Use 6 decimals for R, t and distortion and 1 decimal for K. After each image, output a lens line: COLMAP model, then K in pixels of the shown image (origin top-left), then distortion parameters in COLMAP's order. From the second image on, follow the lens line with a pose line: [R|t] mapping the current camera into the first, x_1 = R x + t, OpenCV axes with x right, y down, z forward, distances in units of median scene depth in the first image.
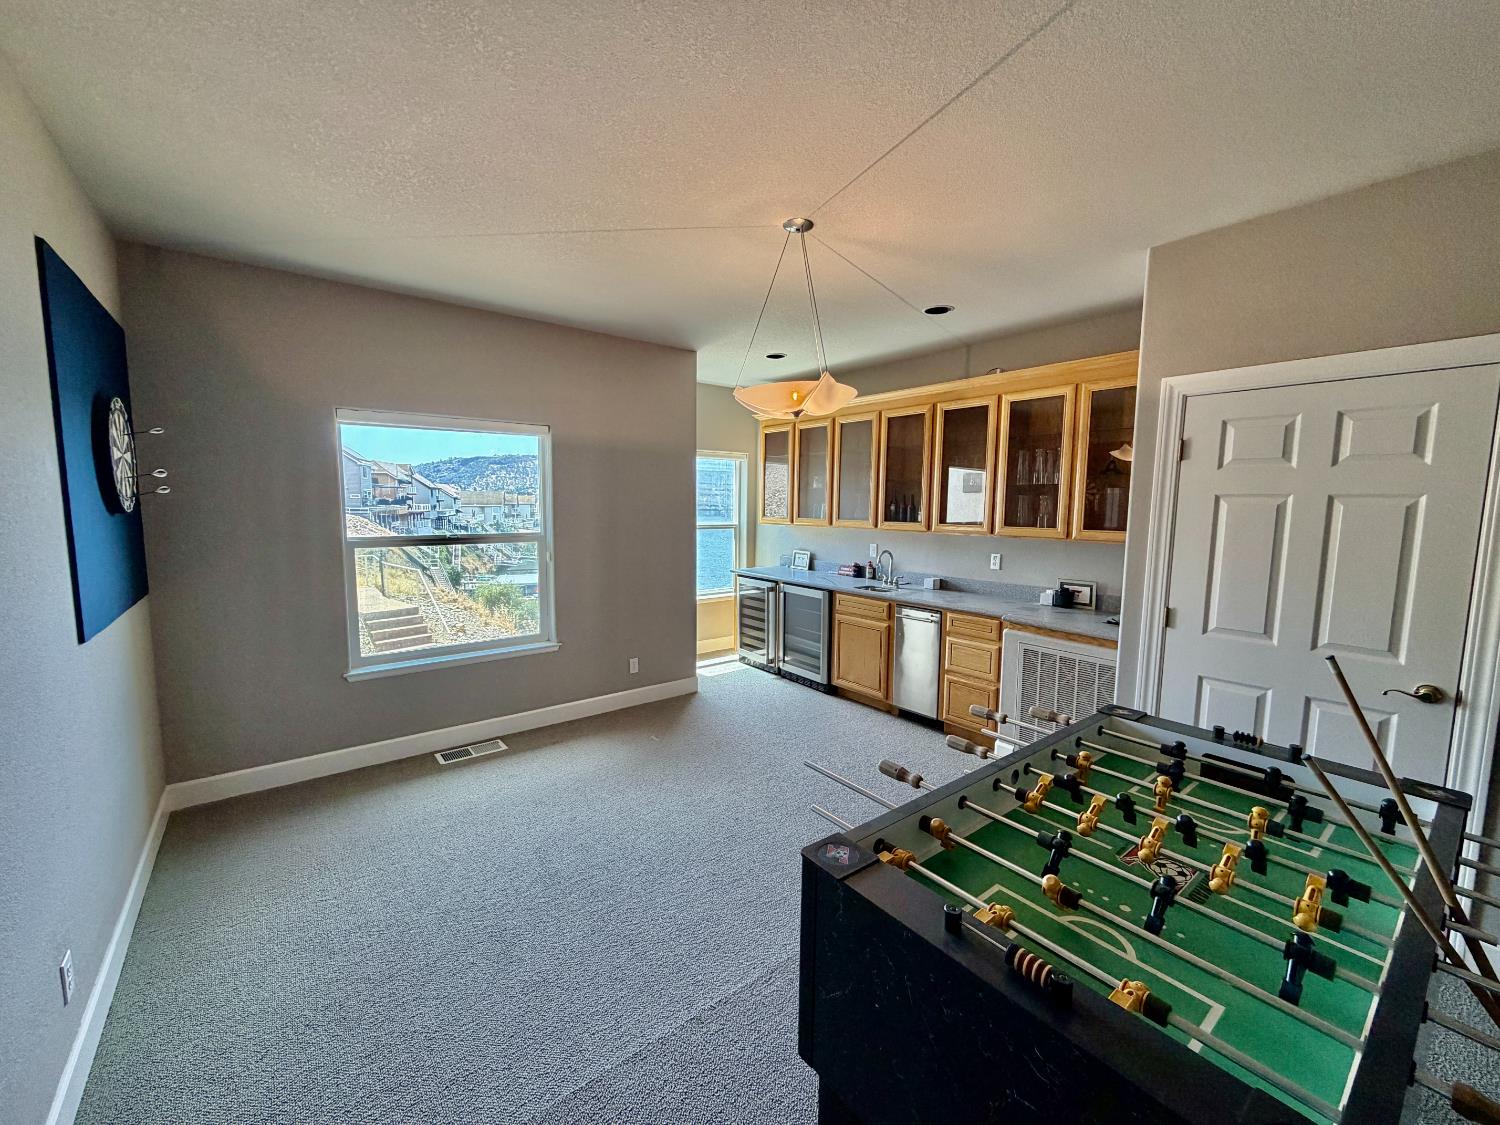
lens RADIAL K [[600.1, 0, 746.7], [0, 600.1, 560.9], [0, 0, 1]] dist [0.000681, -0.000283]
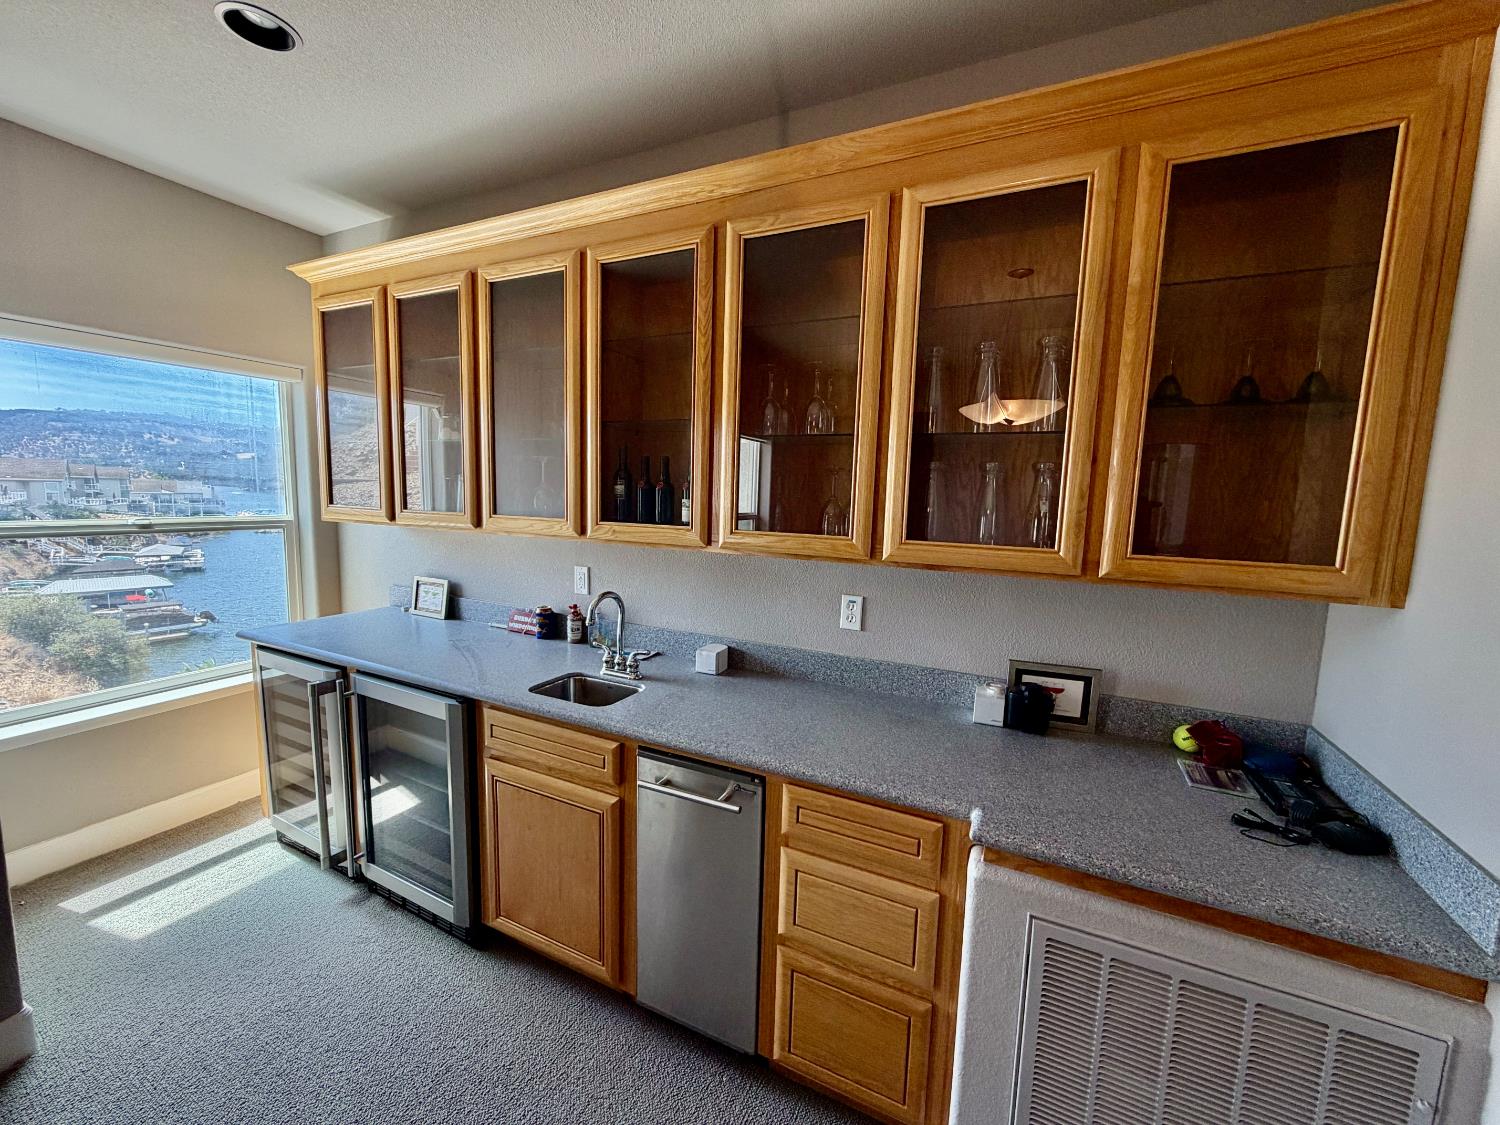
lens RADIAL K [[601.8, 0, 746.7], [0, 601.8, 561.9], [0, 0, 1]] dist [0.000300, -0.000090]
pose [[0.900966, -0.036483, 0.432353, 0.140436], [0.023921, 0.999120, 0.034462, -0.050232], [-0.433230, -0.020707, 0.901046, 0.585844]]
